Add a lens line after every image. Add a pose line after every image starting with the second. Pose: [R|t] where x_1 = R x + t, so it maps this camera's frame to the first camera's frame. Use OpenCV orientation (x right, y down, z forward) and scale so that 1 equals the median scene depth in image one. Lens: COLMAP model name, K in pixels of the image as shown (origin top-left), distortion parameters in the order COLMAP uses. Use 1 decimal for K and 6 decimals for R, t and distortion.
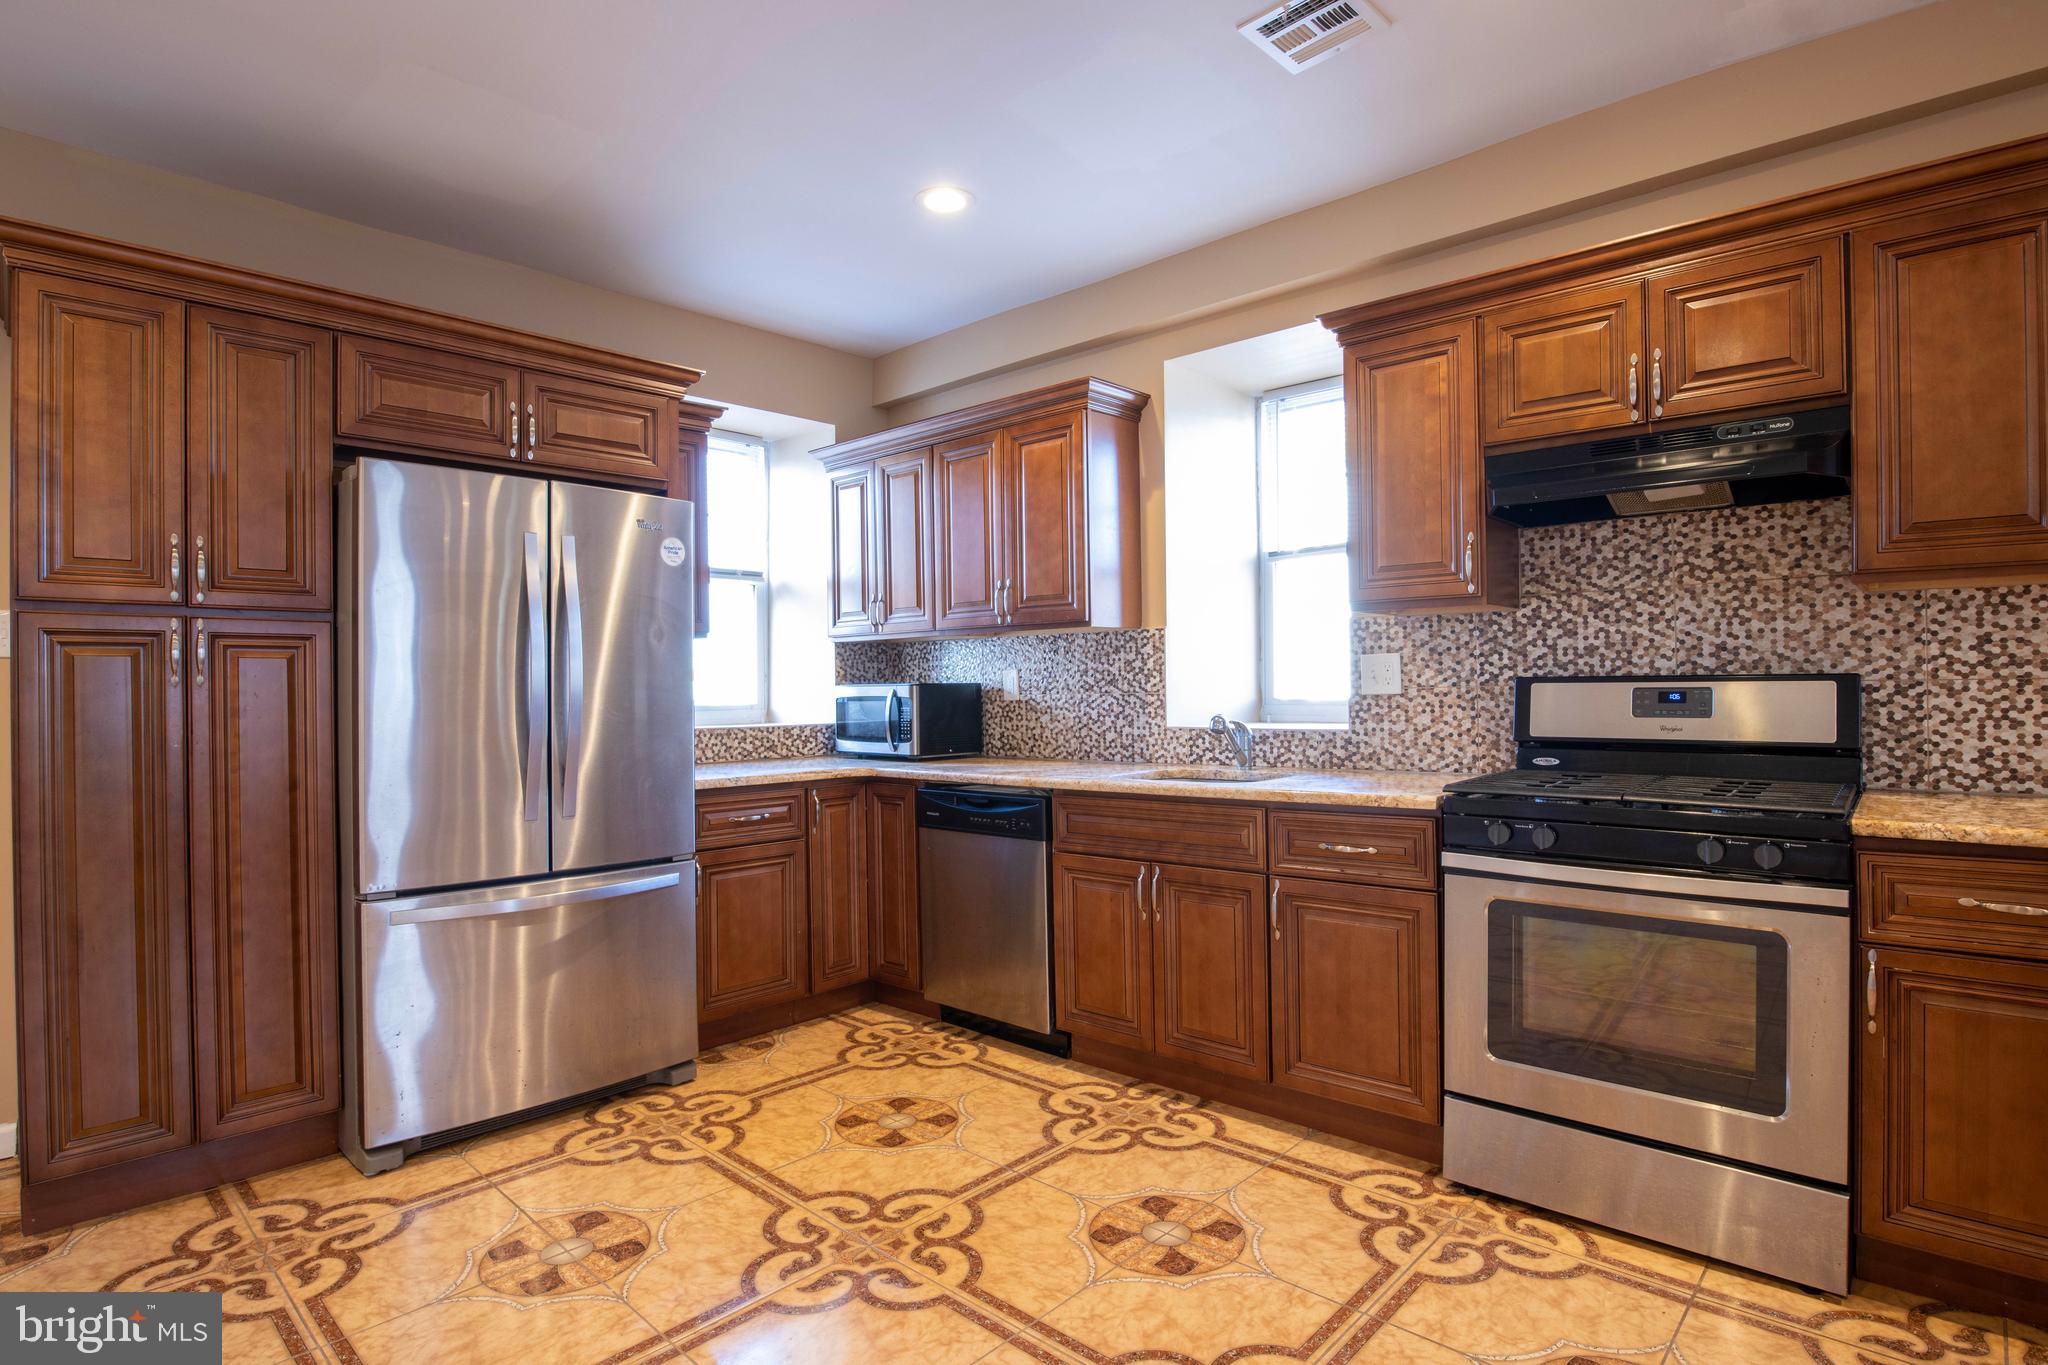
lens RADIAL K [[1040.4, 0, 1036.4], [0, 1040.4, 683.7], [0, 0, 1]] dist [-0.042924, 0.011855]
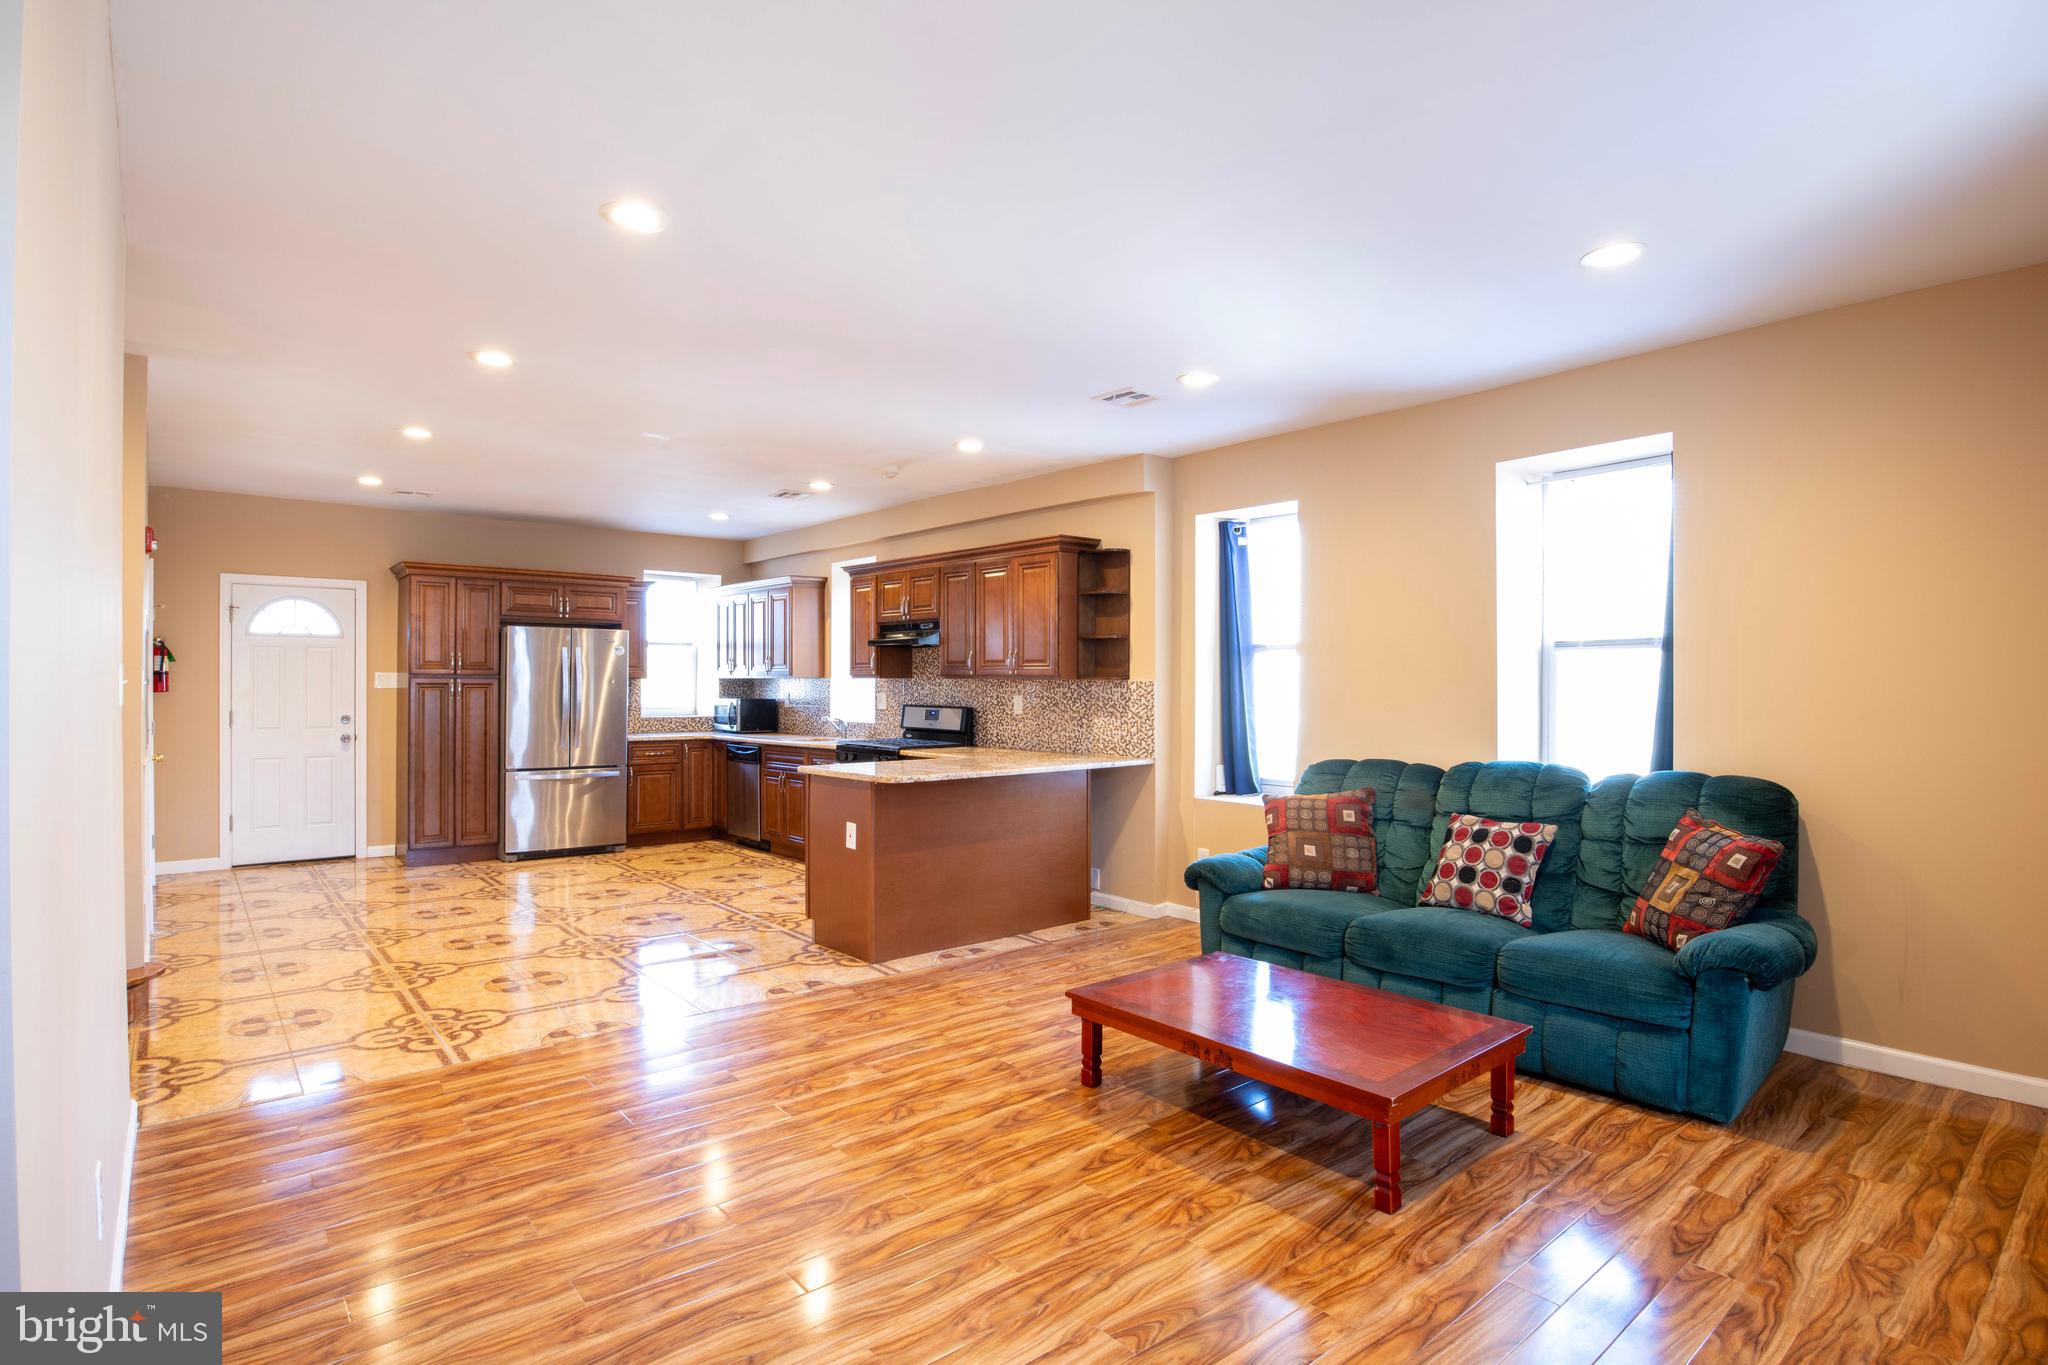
lens RADIAL K [[1040.4, 0, 1044.6], [0, 1040.4, 675.4], [0, 0, 1]] dist [-0.042924, 0.011855]
pose [[0.993060, 0.015136, -0.116633, 1.162646], [-0.015611, 0.999873, -0.003161, -0.080228], [0.116570, 0.004959, 0.993170, -1.678986]]
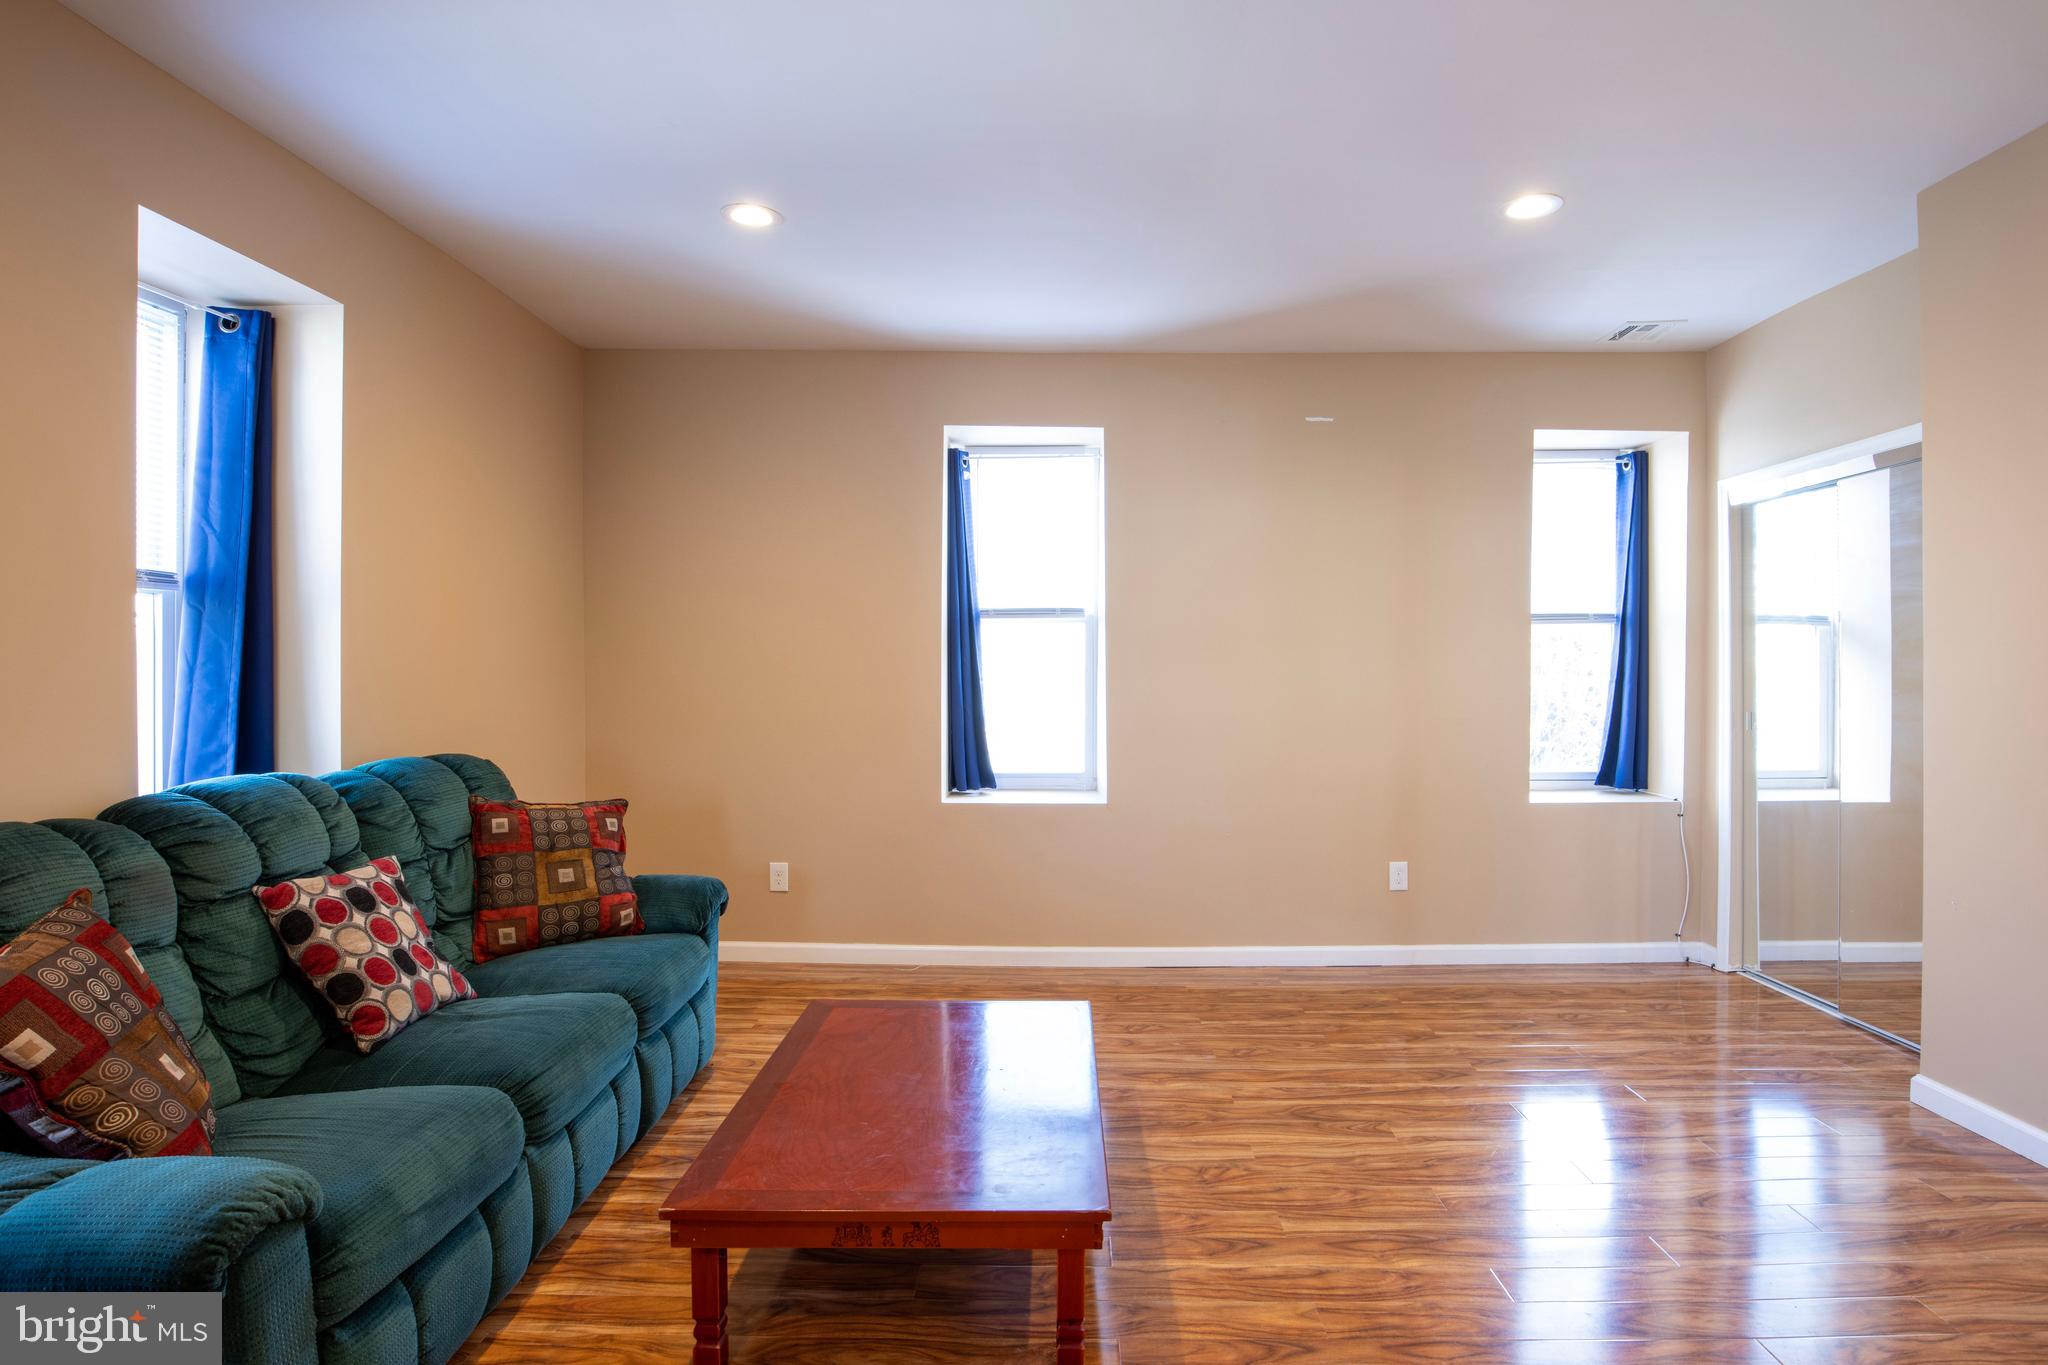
lens RADIAL K [[1073.8, 0, 1057.9], [0, 1073.8, 679.9], [0, 0, 1]] dist [-0.038277, 0.004835]
pose [[-0.671190, 0.017375, 0.741082, 0.561733], [0.022569, 0.999741, -0.003000, -0.031259], [-0.740942, 0.014712, -0.671408, 0.060958]]
